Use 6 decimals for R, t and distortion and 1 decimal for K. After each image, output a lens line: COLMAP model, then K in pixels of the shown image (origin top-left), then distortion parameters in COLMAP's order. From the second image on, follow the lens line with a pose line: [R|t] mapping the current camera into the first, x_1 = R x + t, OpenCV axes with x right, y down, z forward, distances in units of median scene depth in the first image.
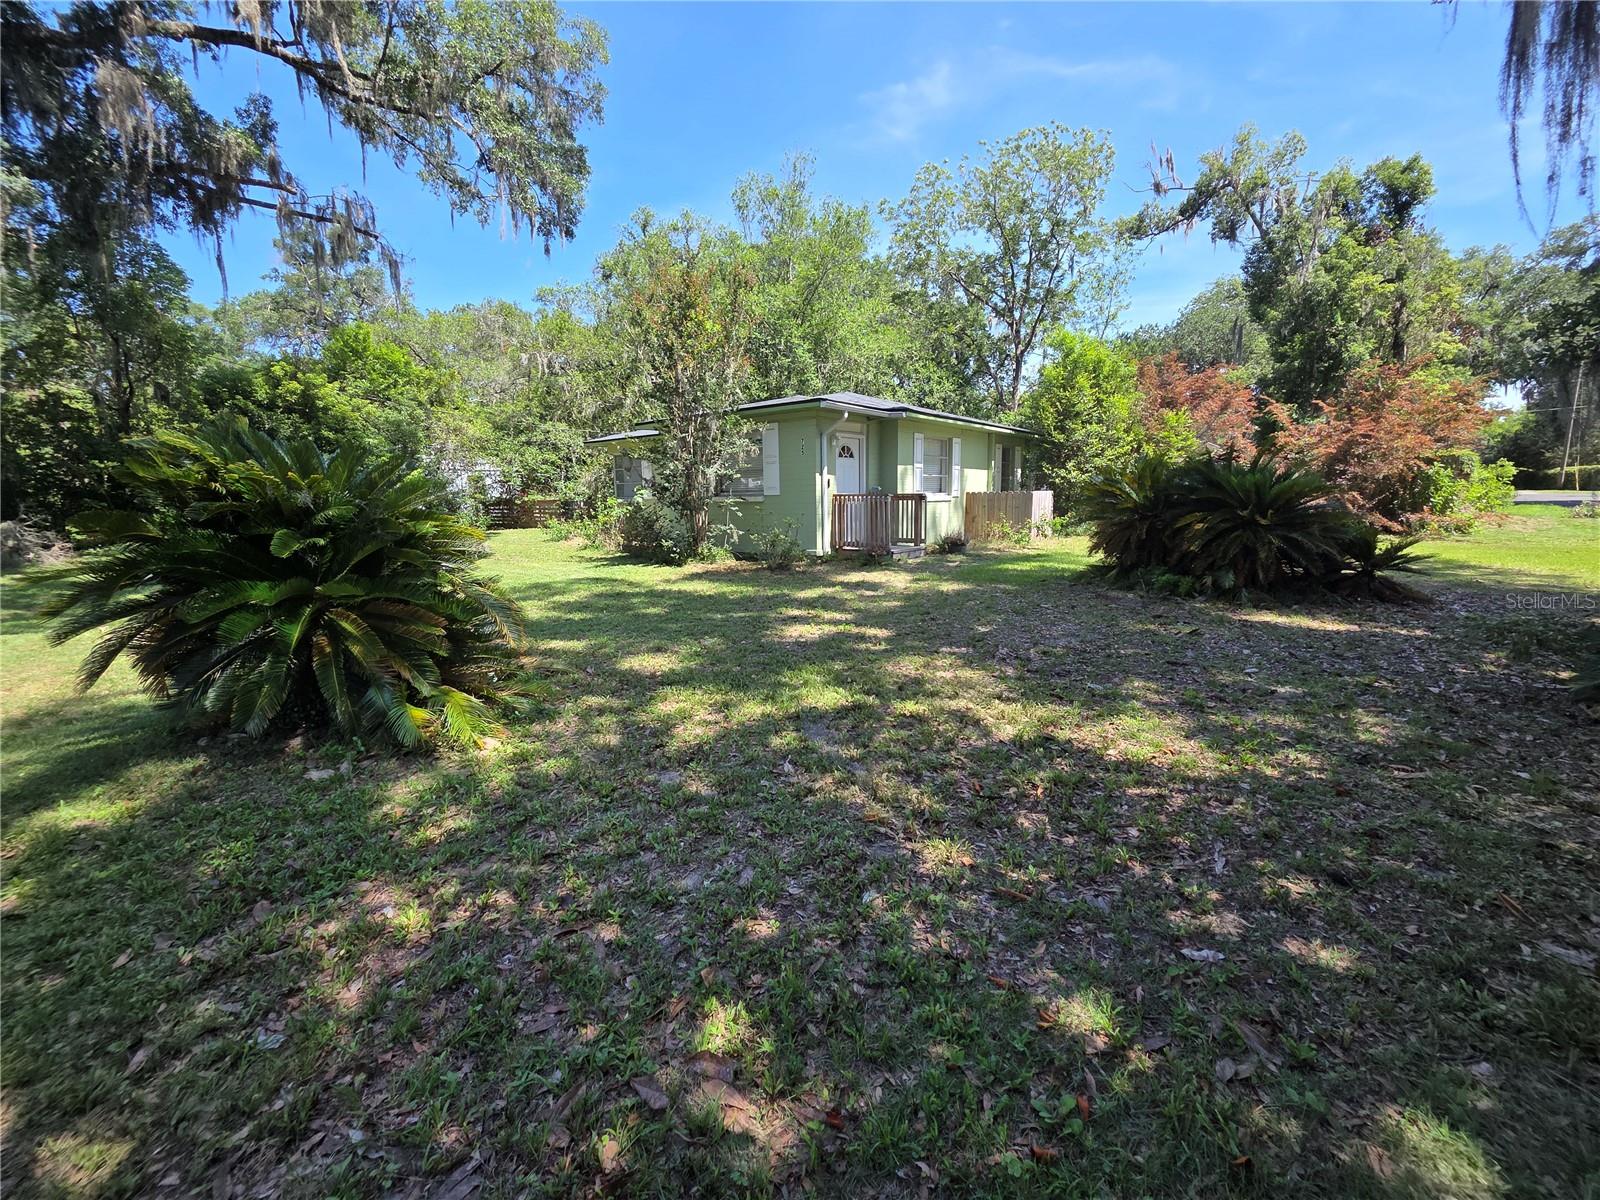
lens RADIAL K [[656.6, 0, 809.0], [0, 656.6, 587.7], [0, 0, 1]] dist [0.002182, -0.000701]
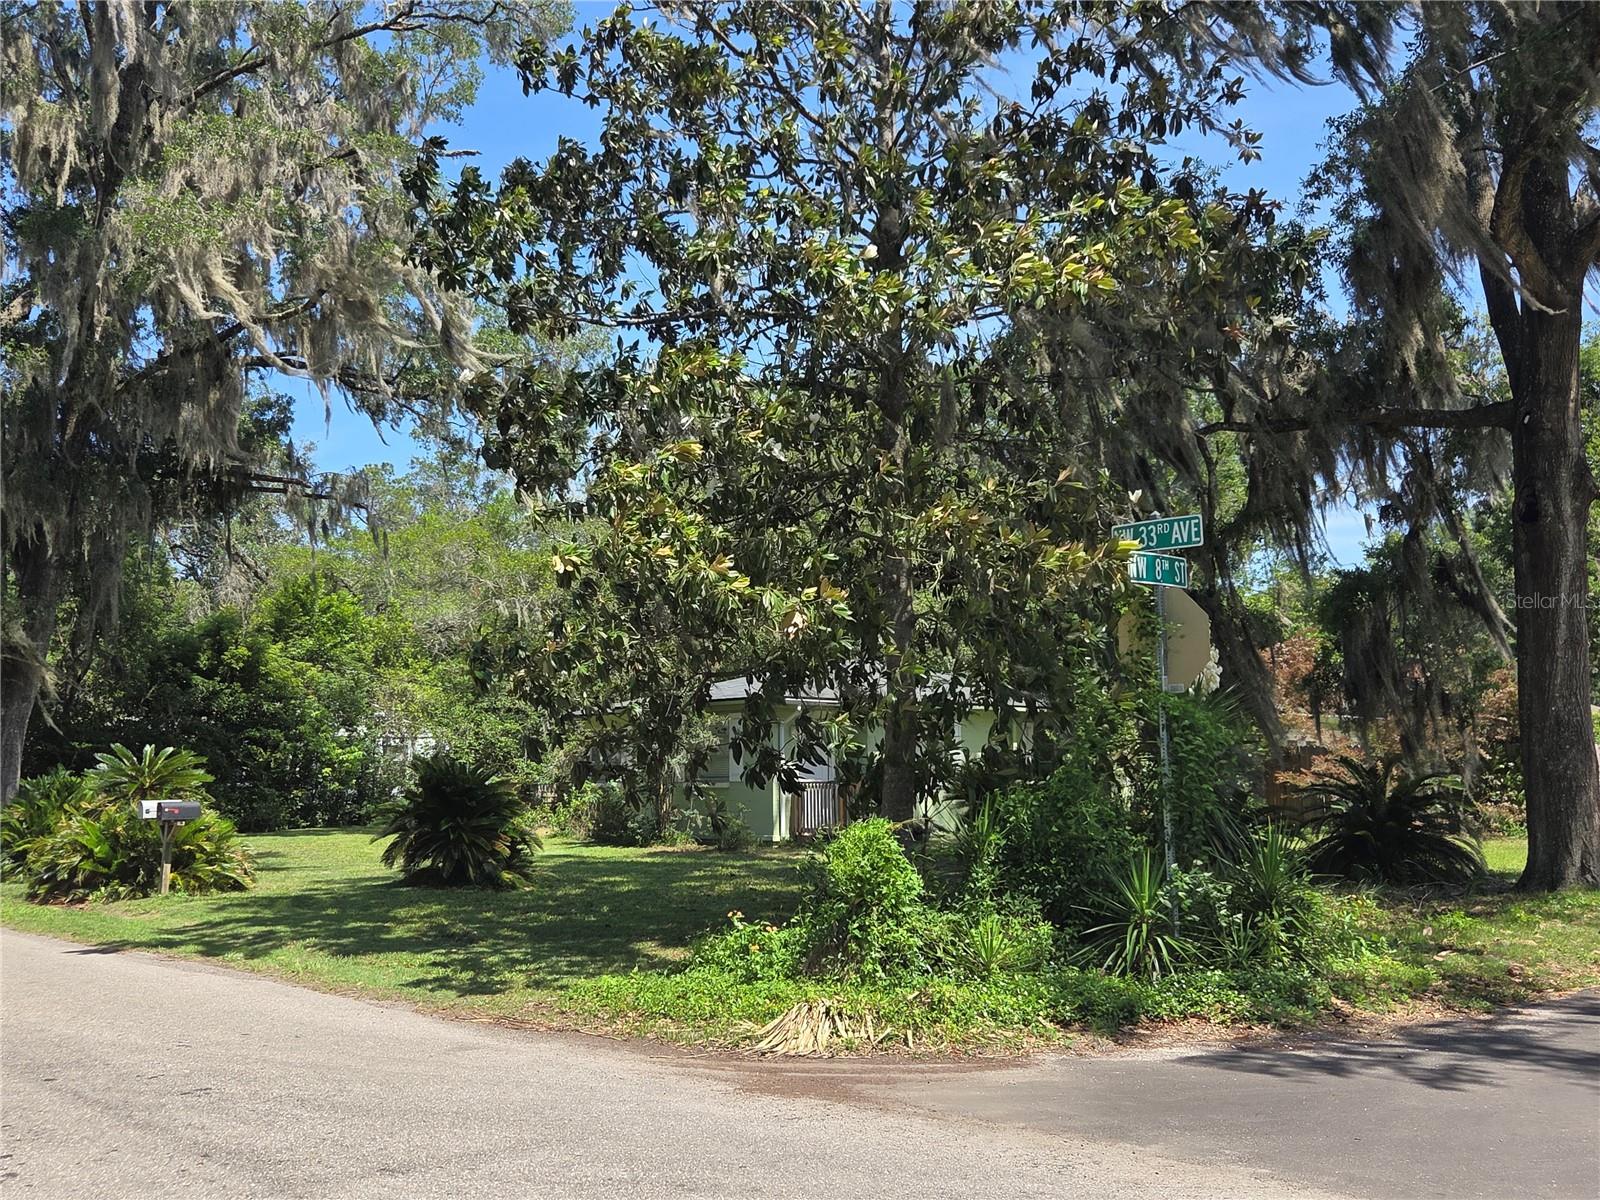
lens RADIAL K [[1427.2, 0, 800.0], [0, 1427.2, 600.0], [0, 0, 1]] dist [0.004917, 0.002171]
pose [[0.988525, -0.014049, -0.150405, 0.258229], [-0.025773, 0.965383, -0.259562, 0.108885], [0.148845, 0.260460, 0.953942, -0.817624]]
